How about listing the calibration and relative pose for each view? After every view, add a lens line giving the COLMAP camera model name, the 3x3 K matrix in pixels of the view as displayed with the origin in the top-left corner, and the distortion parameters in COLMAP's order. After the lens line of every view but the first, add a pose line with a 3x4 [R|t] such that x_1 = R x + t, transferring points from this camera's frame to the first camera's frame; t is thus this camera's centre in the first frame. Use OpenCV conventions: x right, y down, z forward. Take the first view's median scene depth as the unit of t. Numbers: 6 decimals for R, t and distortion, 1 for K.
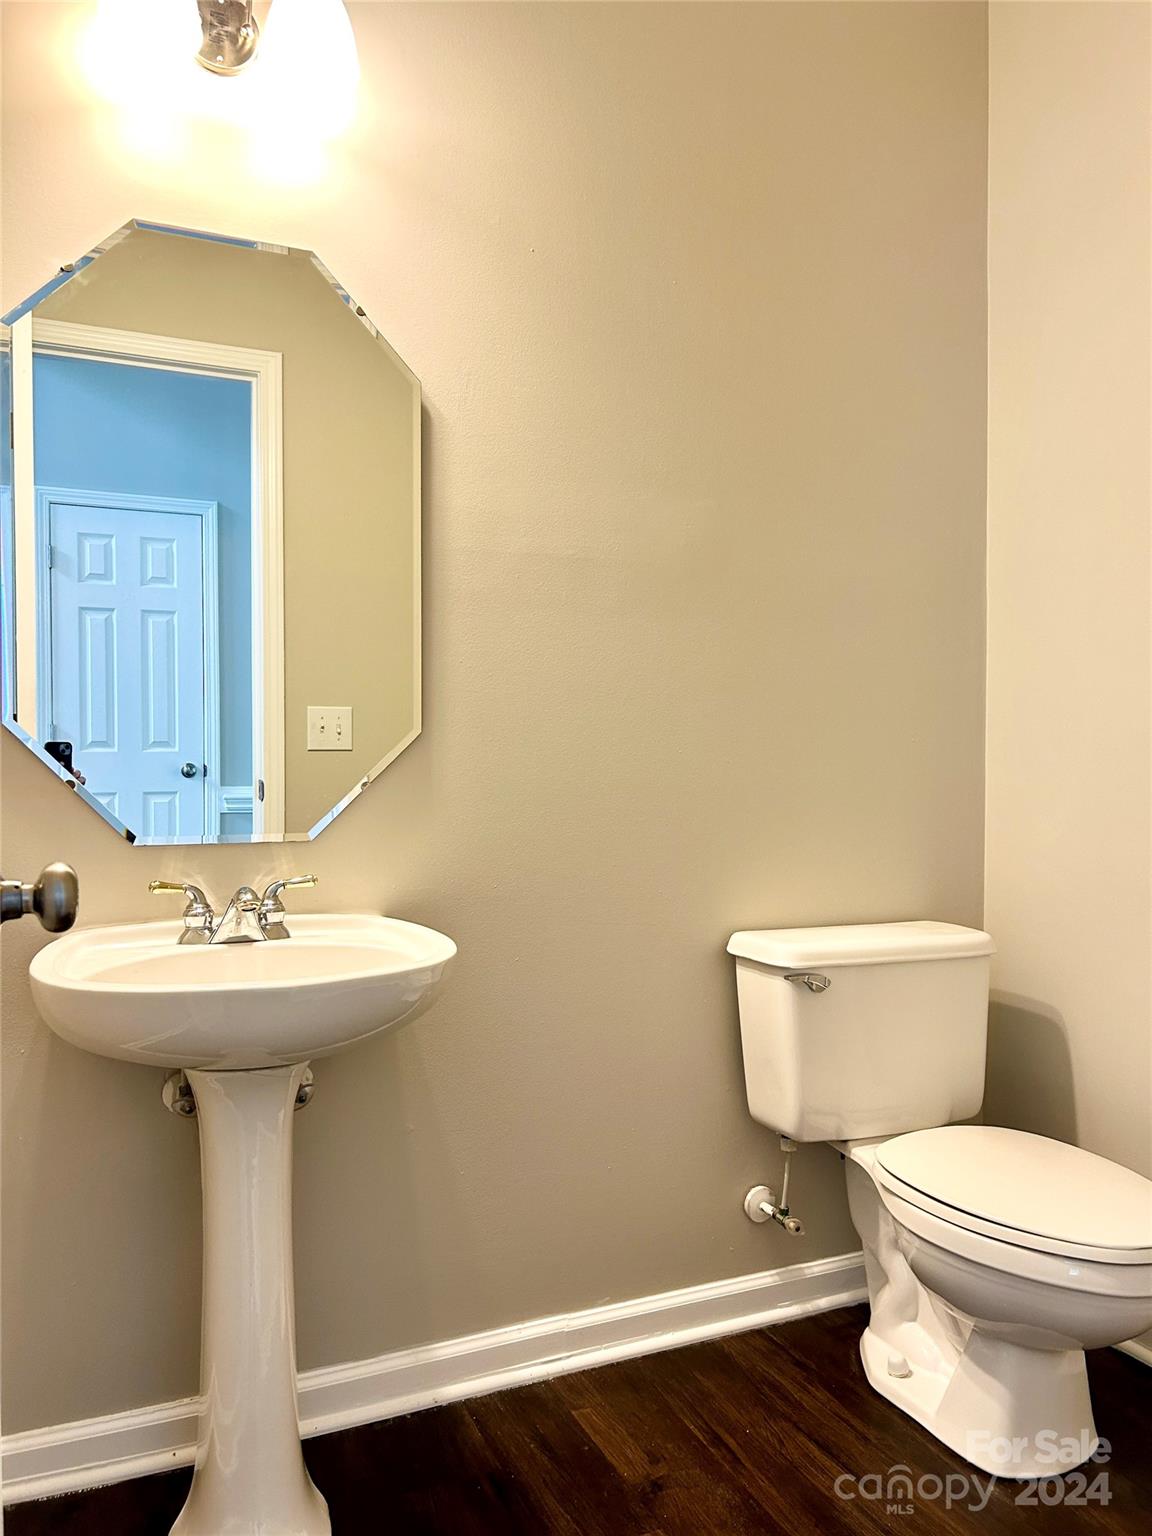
lens RADIAL K [[1157.1, 0, 576.0], [0, 1157.1, 768.0], [0, 0, 1]] dist [0.075783, -0.079550]
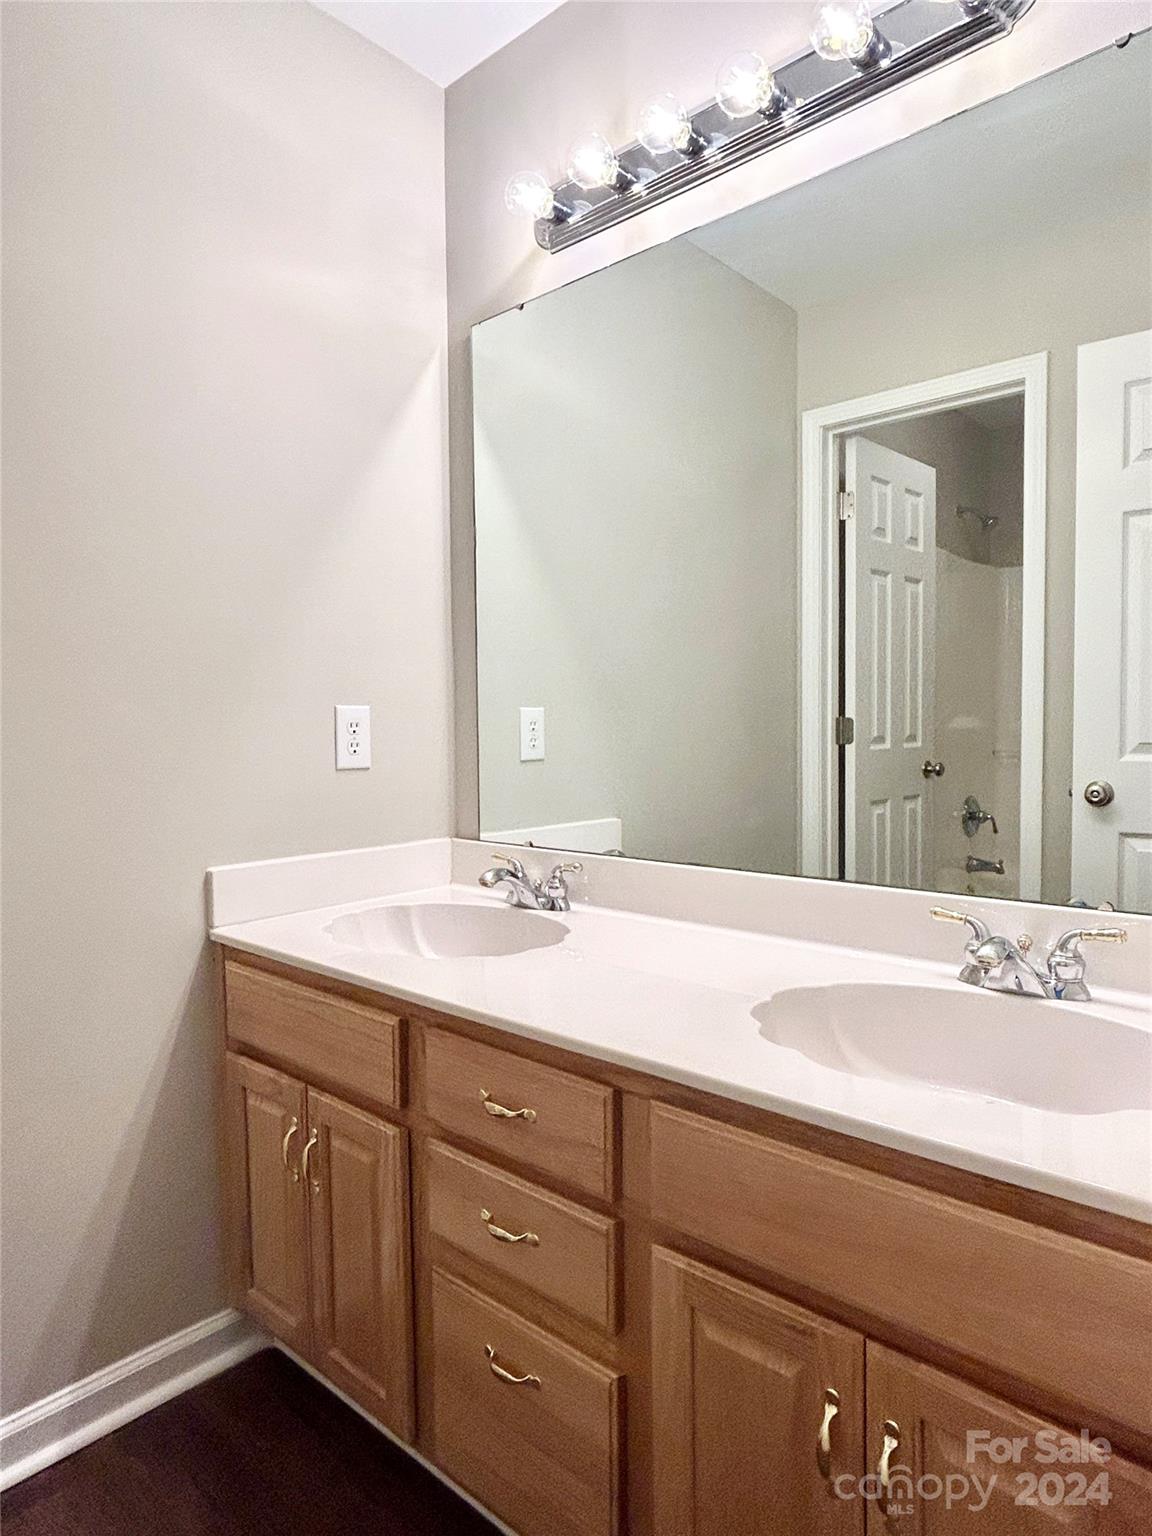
lens RADIAL K [[989.2, 0, 576.0], [0, 989.2, 768.0], [0, 0, 1]] dist [-0.004947, -0.004102]
pose [[0.372367, 0.035790, -0.927395, 0.209860], [-0.009112, 0.999349, 0.034908, -0.020971], [0.928041, -0.004548, 0.372451, 0.480296]]
